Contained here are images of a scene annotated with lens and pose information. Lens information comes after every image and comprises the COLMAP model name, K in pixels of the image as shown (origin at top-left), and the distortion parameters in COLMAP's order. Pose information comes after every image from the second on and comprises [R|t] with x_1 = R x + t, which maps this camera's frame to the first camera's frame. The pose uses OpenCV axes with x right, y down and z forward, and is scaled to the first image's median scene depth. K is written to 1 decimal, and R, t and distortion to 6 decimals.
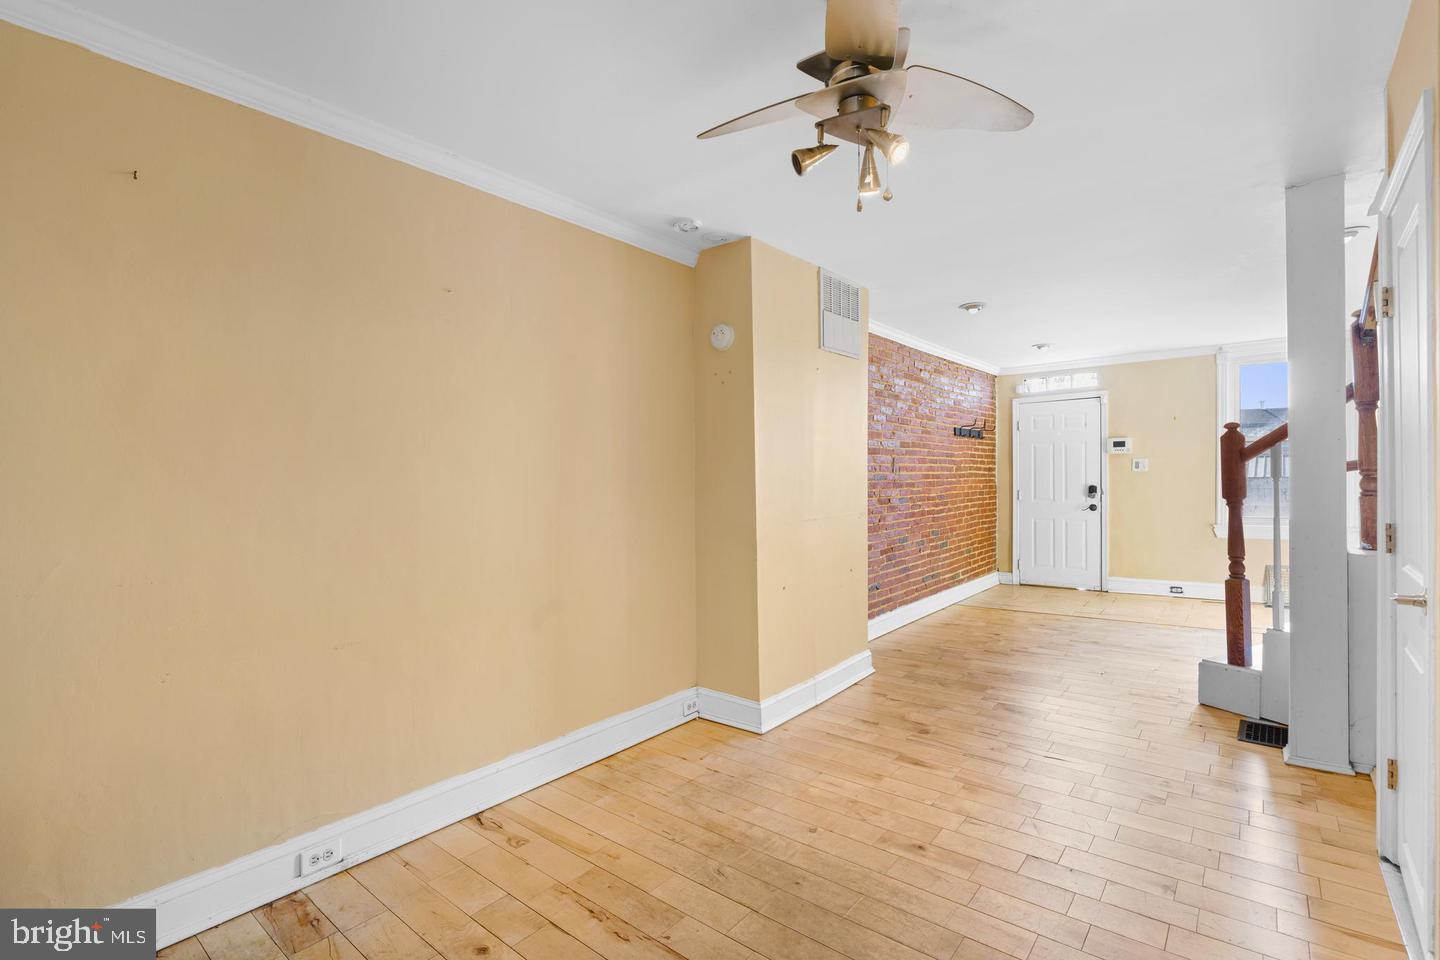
lens RADIAL K [[655.8, 0, 715.8], [0, 655.8, 479.8], [0, 0, 1]] dist [-0.006111, 0.000713]
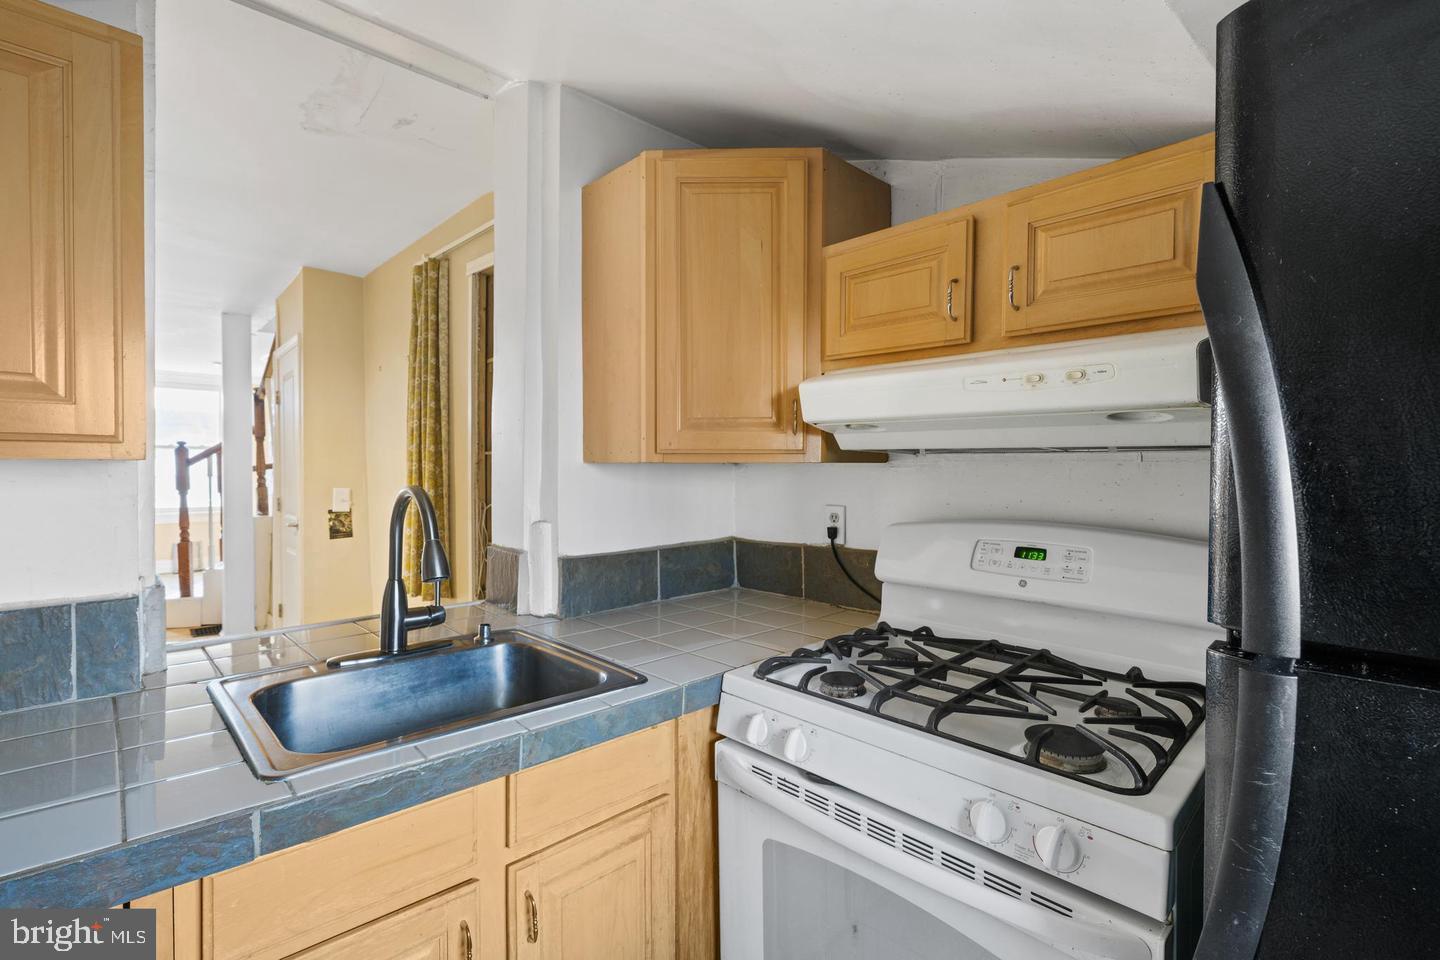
lens RADIAL K [[655.8, 0, 718.0], [0, 655.8, 479.8], [0, 0, 1]] dist [-0.006111, 0.000713]
pose [[0.121883, -0.002898, 0.992540, -0.584654], [-0.001084, 0.999995, 0.003053, -0.001464], [-0.992544, -0.001448, 0.121879, -0.443269]]
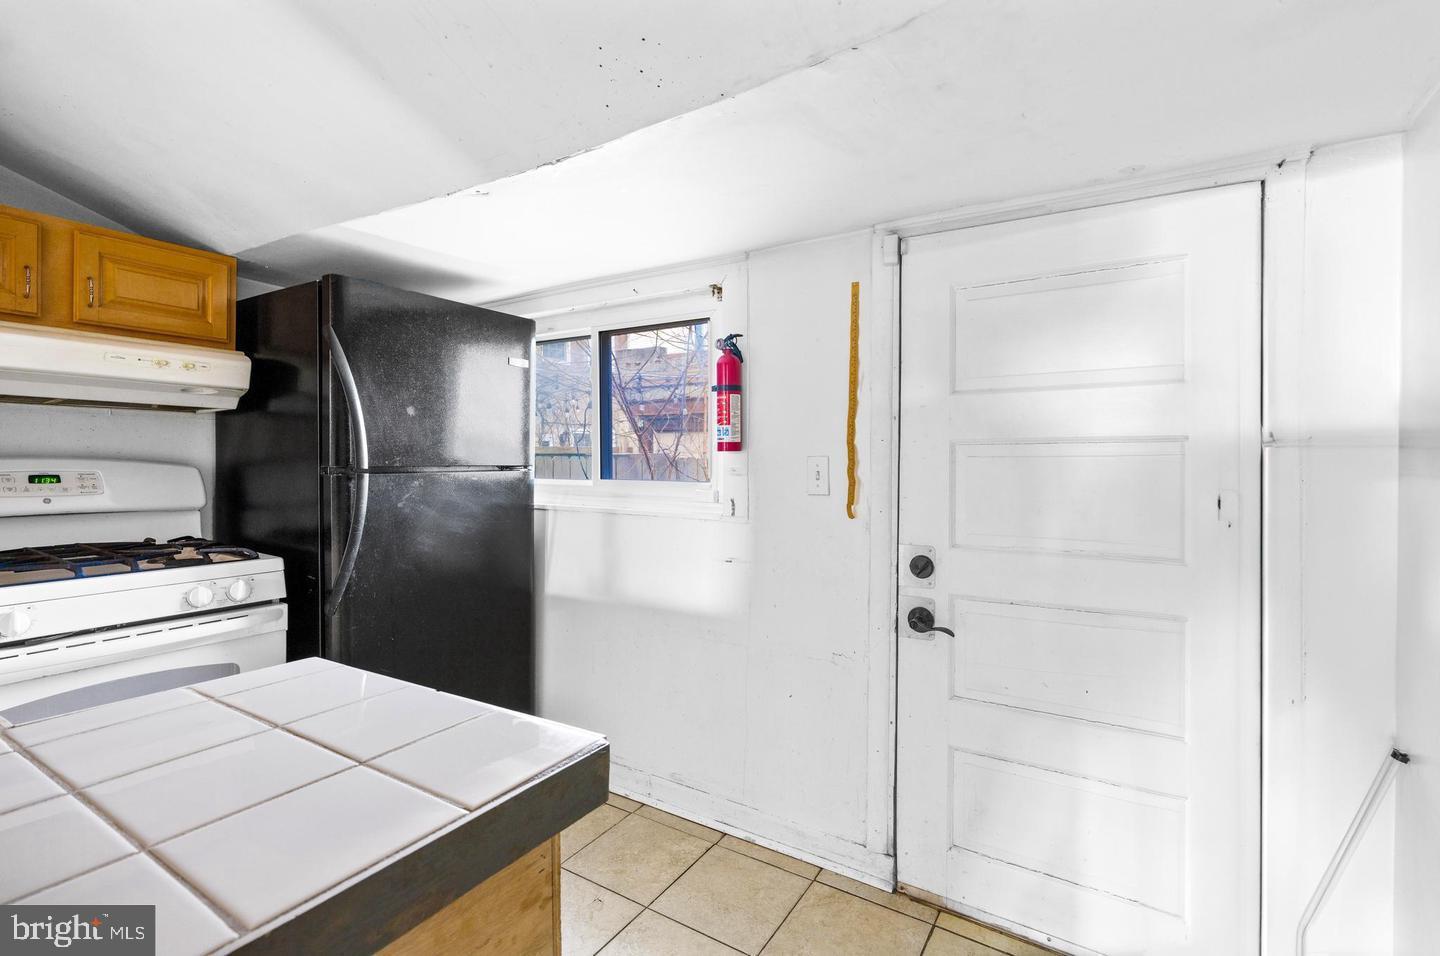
lens RADIAL K [[655.8, 0, 720.5], [0, 655.8, 477.2], [0, 0, 1]] dist [-0.006111, 0.000713]
pose [[-0.991907, 0.012156, -0.126381, -0.648141], [0.008166, 0.999453, 0.032041, 0.032657], [0.126701, 0.030749, -0.991464, 0.043988]]
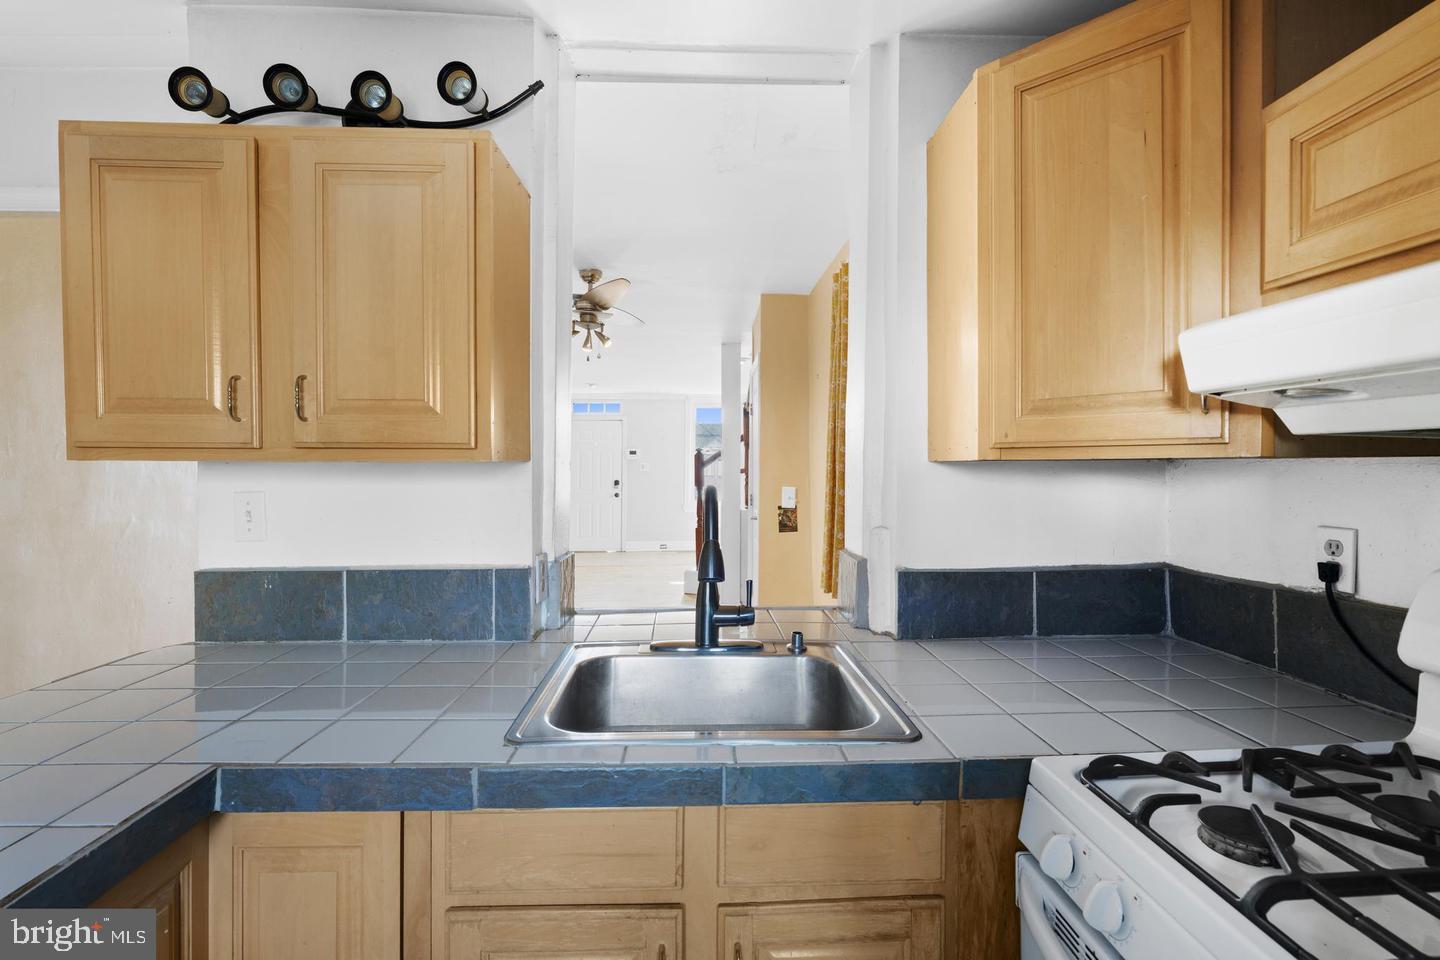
lens RADIAL K [[655.8, 0, 719.9], [0, 655.8, 473.7], [0, 0, 1]] dist [-0.006111, 0.000713]
pose [[0.746050, 0.009385, 0.665824, -0.477549], [-0.008437, 0.999954, -0.004641, -0.001728], [-0.665837, -0.002155, 0.746094, -0.517032]]
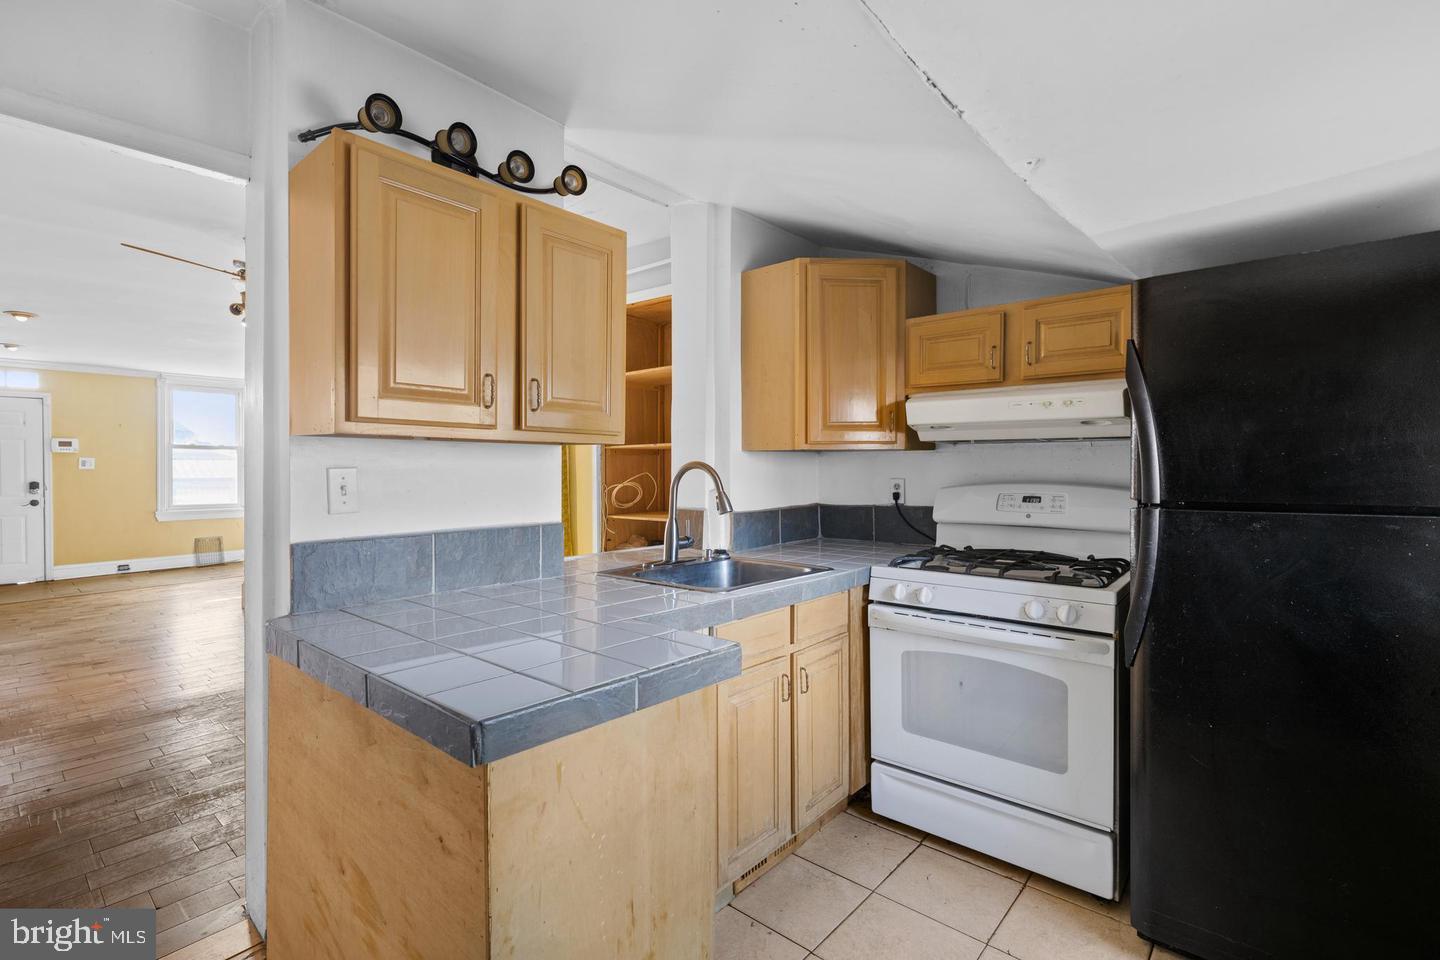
lens RADIAL K [[655.8, 0, 715.7], [0, 655.8, 476.2], [0, 0, 1]] dist [-0.006111, 0.000713]
pose [[0.030684, 0.002772, 0.999525, -0.898494], [0.006756, 0.999973, -0.002981, 0.020864], [-0.999506, 0.006844, 0.030665, -0.254236]]
